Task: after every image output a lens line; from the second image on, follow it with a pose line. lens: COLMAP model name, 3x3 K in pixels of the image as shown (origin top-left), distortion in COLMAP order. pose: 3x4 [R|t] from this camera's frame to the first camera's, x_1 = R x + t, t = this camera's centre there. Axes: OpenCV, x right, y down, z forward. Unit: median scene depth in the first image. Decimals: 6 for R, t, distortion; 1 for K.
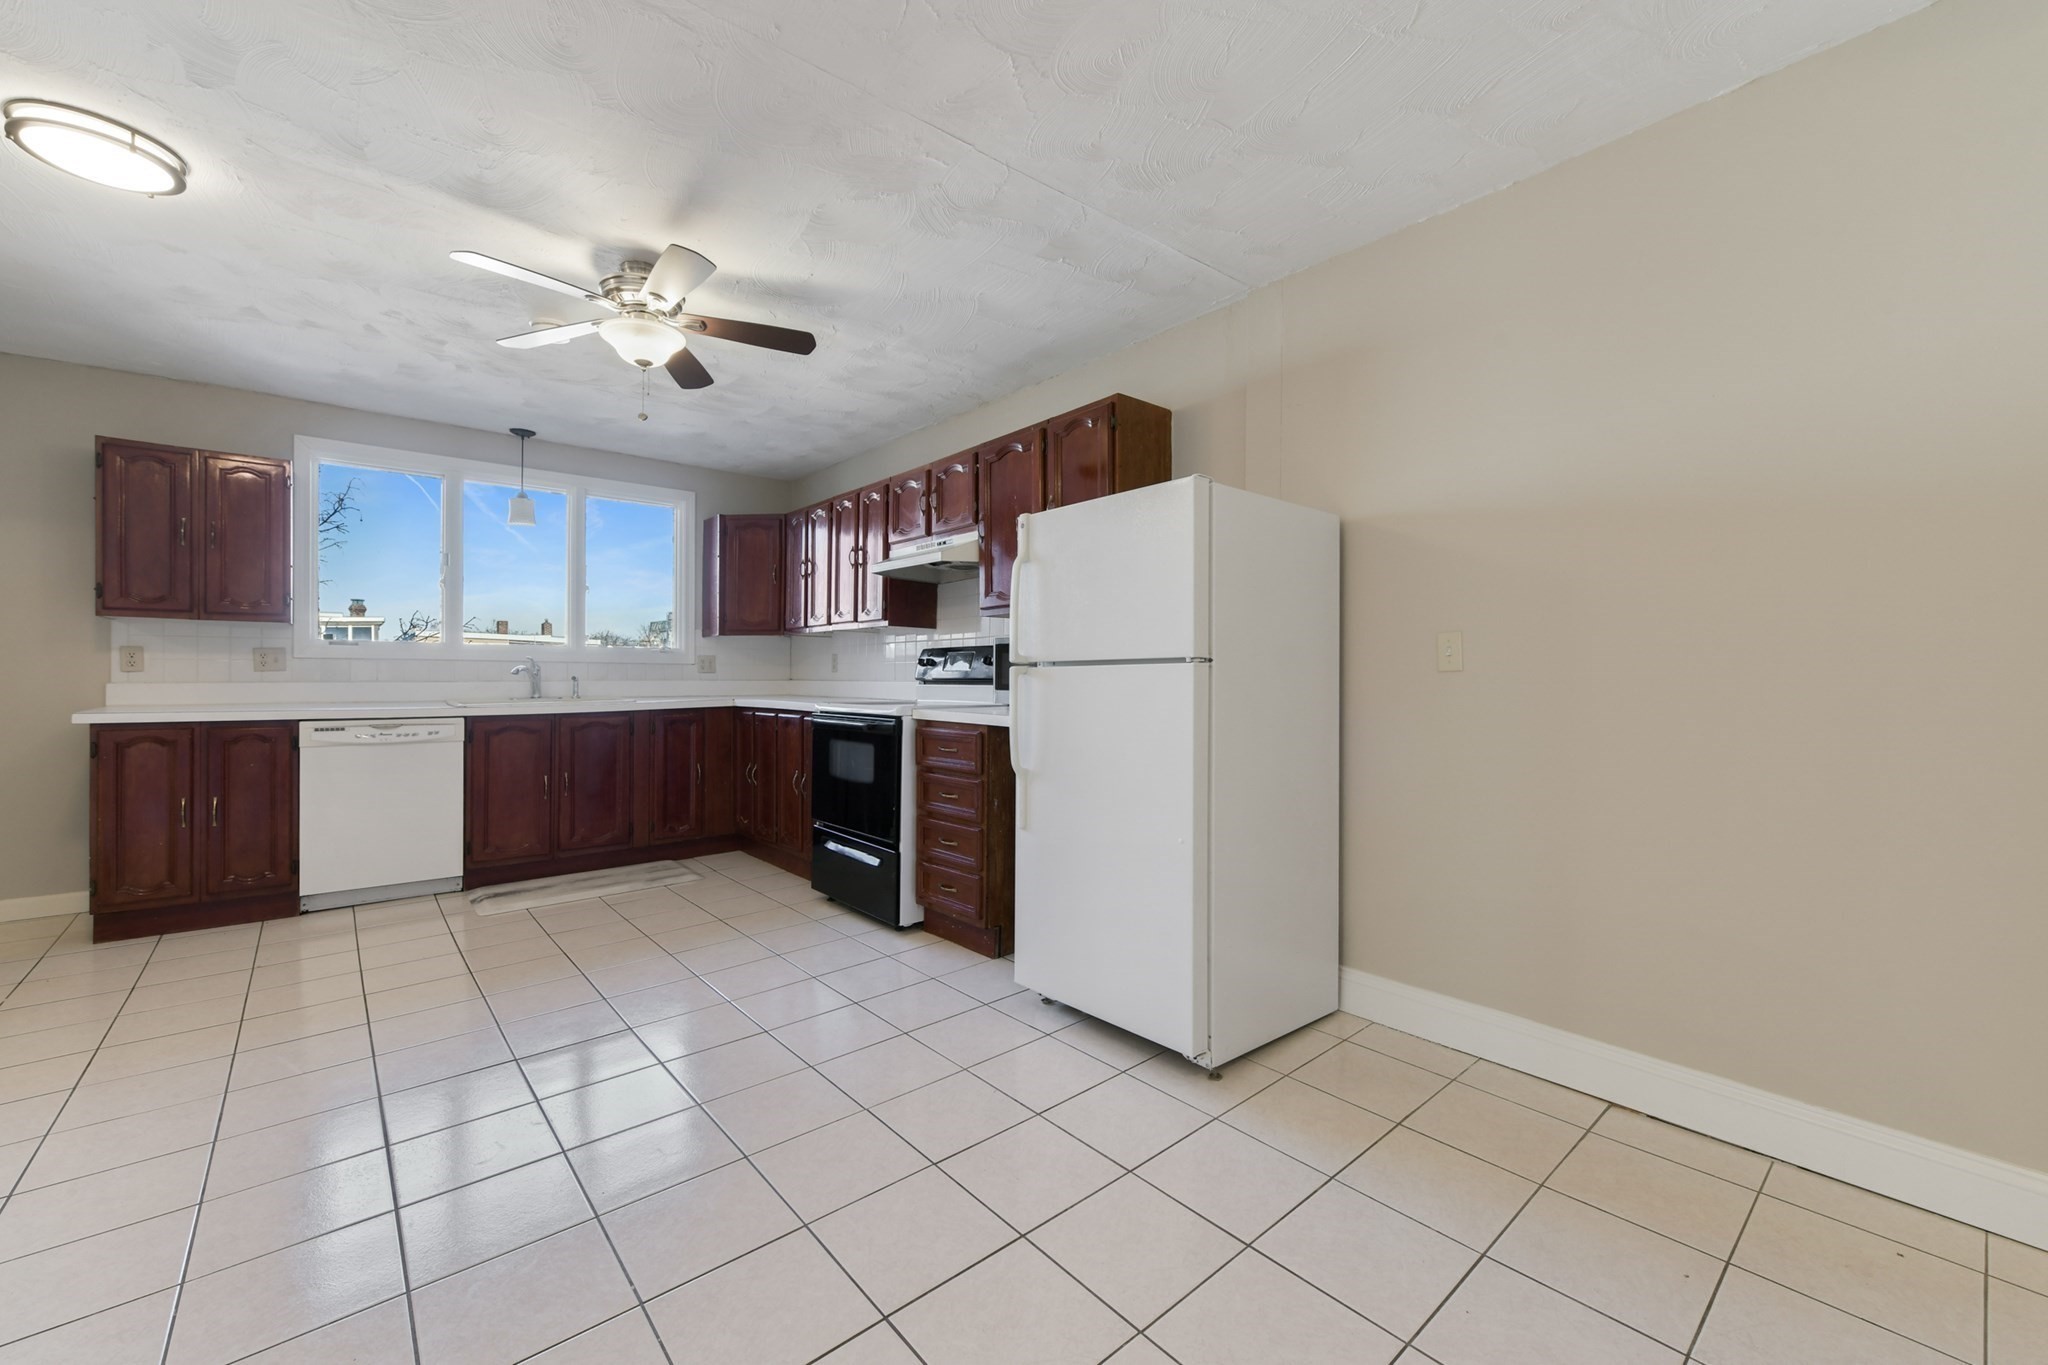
lens RADIAL K [[826.8, 0, 1027.4], [0, 826.8, 675.5], [0, 0, 1]] dist [0.002204, 0.000482]
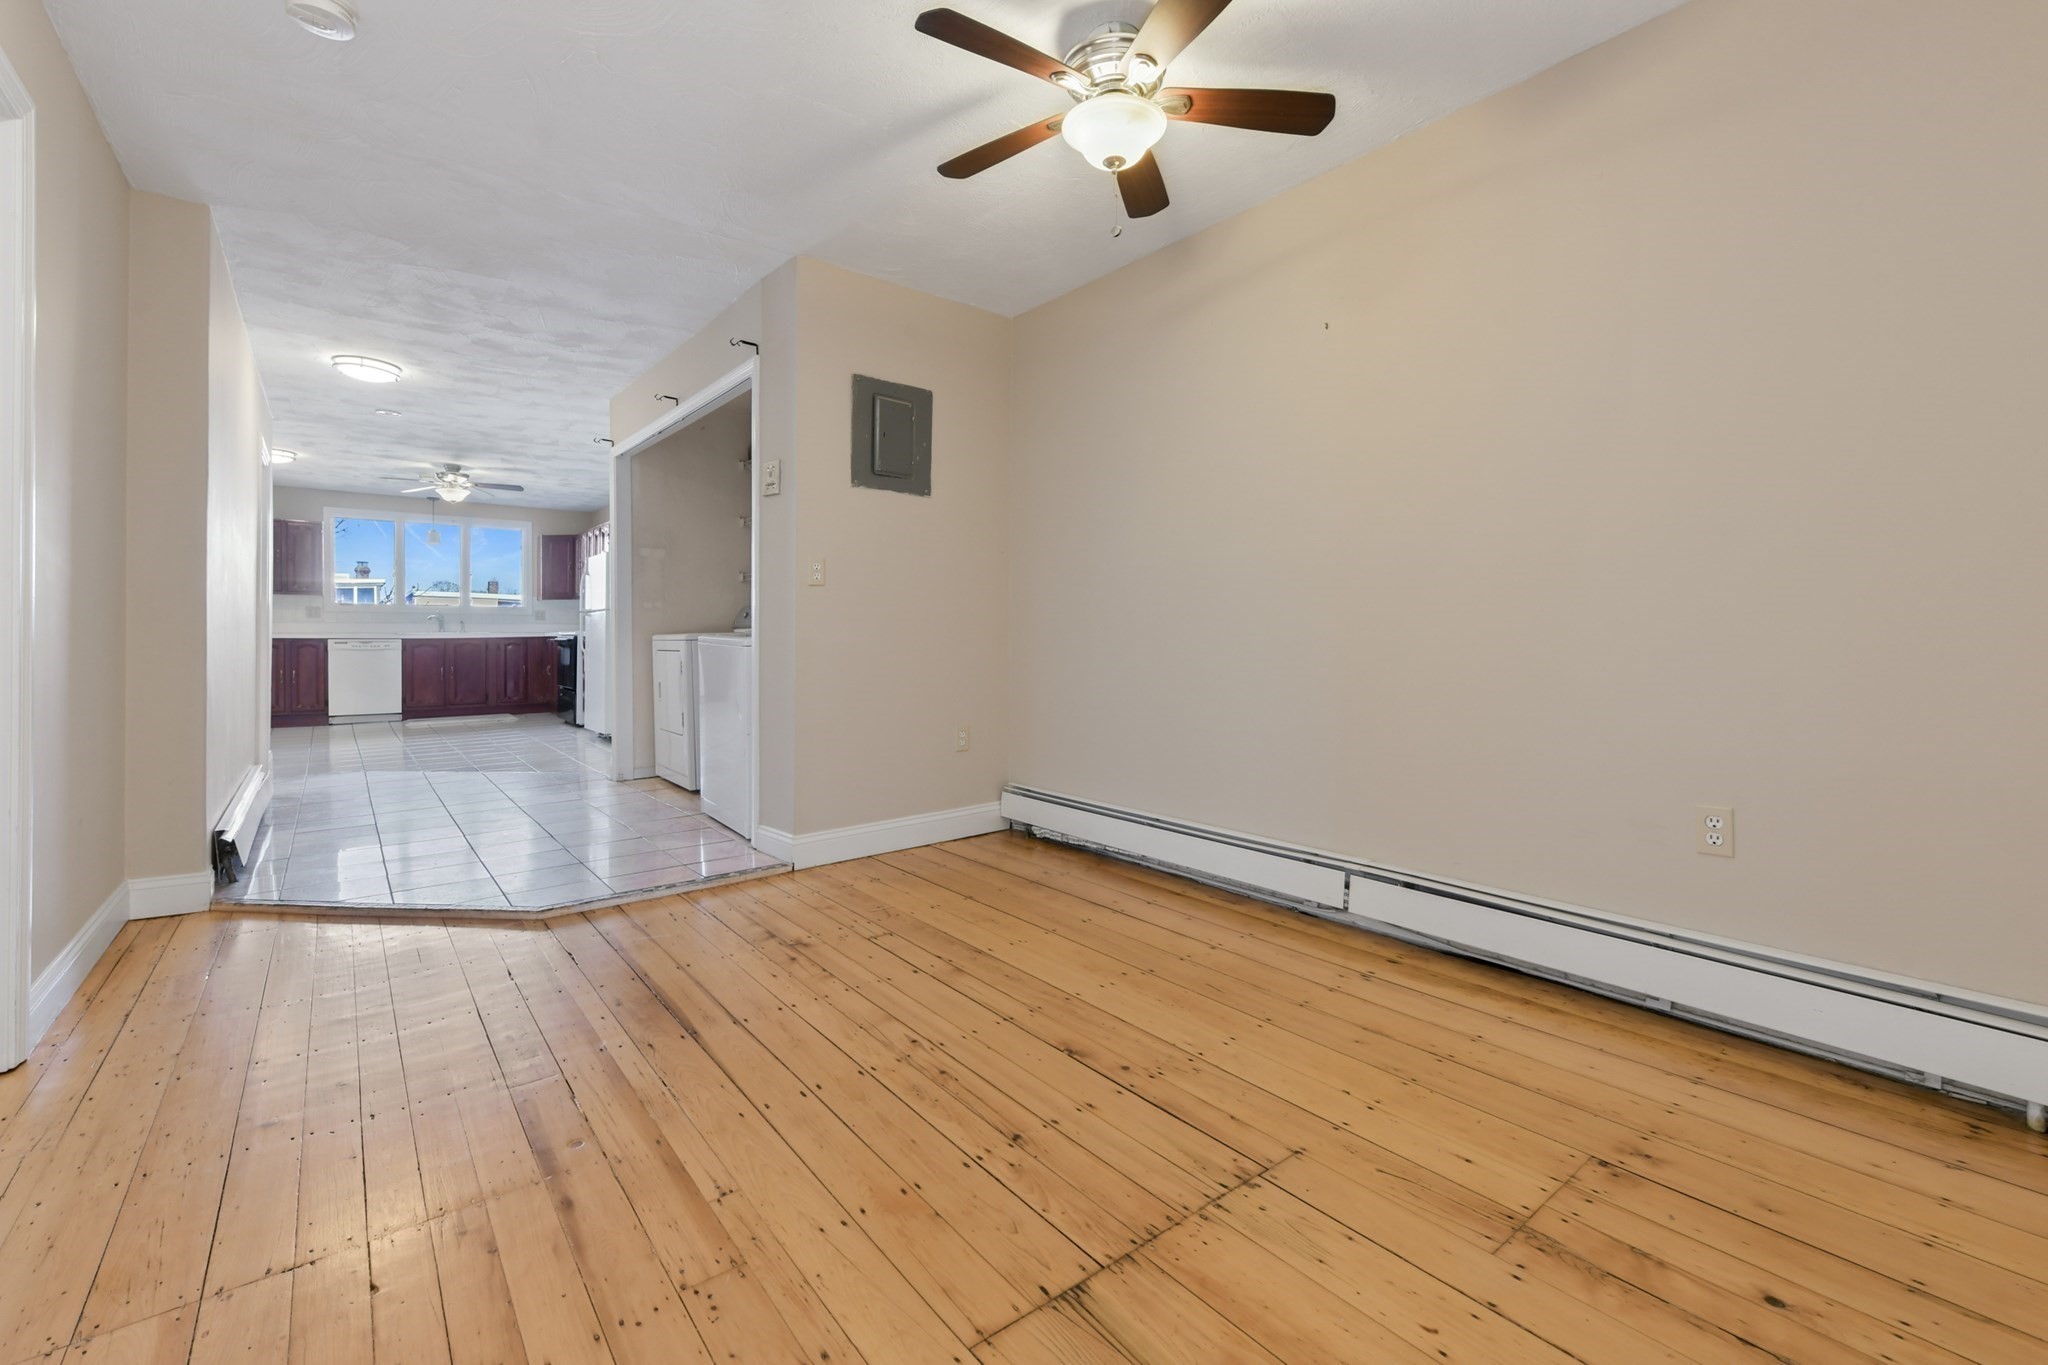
lens RADIAL K [[879.3, 0, 1032.5], [0, 879.3, 640.4], [0, 0, 1]] dist [-0.000664, 0.000012]
pose [[0.999522, -0.002116, -0.030857, 1.077198], [0.002351, 0.999969, 0.007554, 0.042912], [0.030840, -0.007623, 0.999495, -1.290383]]
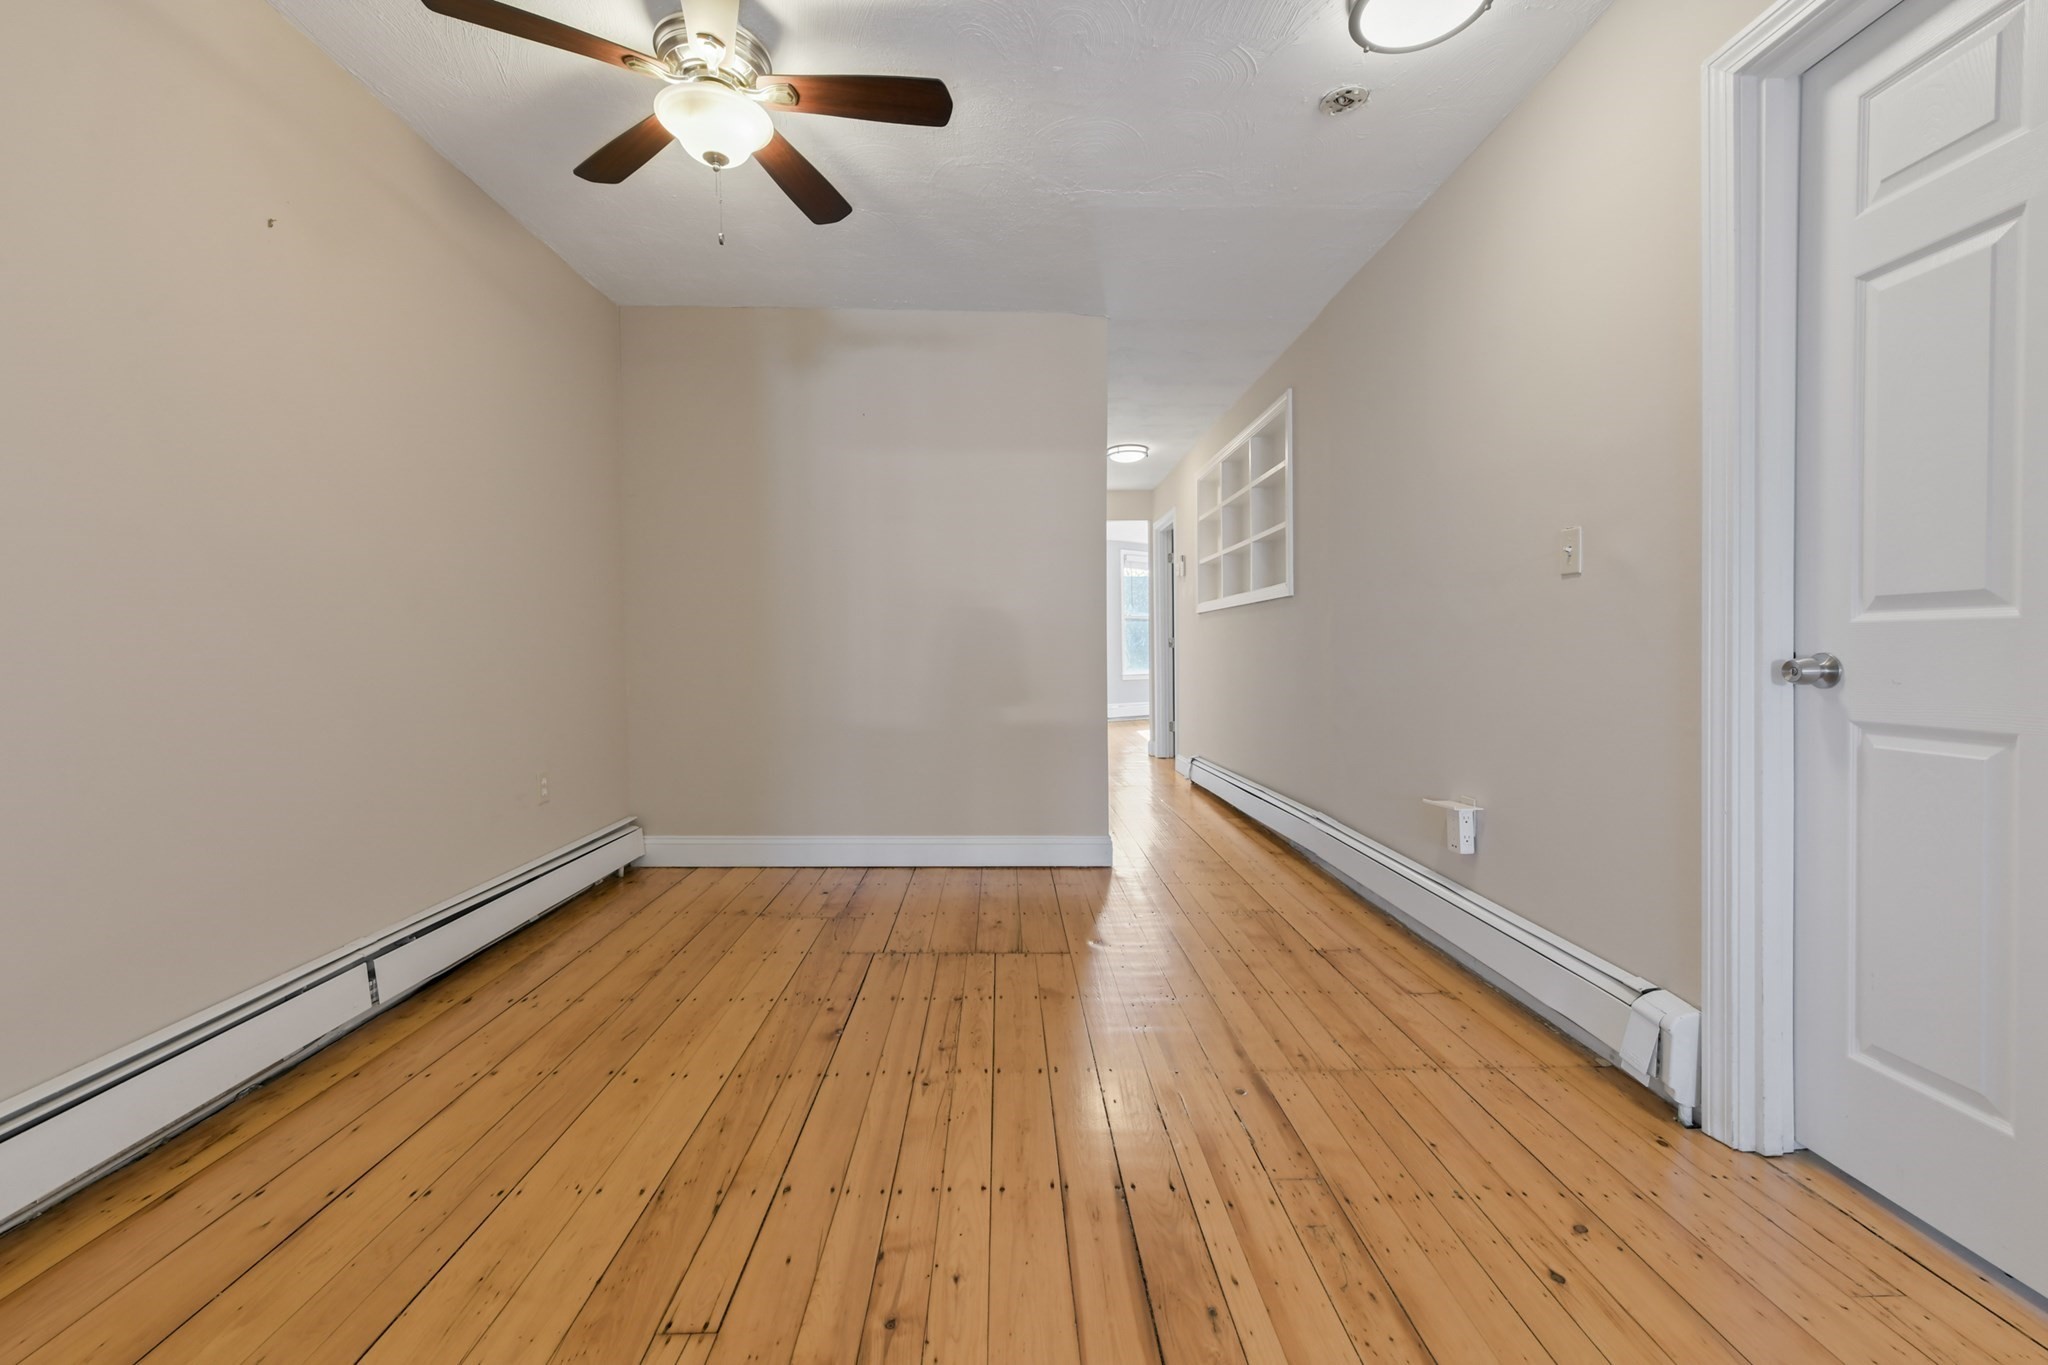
lens RADIAL K [[832.3, 0, 1041.3], [0, 832.3, 650.5], [0, 0, 1]] dist [0.002666, 0.000453]
pose [[-0.794130, -0.002491, 0.607743, 0.642994], [0.000432, 0.999989, 0.004663, 0.033605], [-0.607748, 0.003966, -0.794120, -0.424675]]
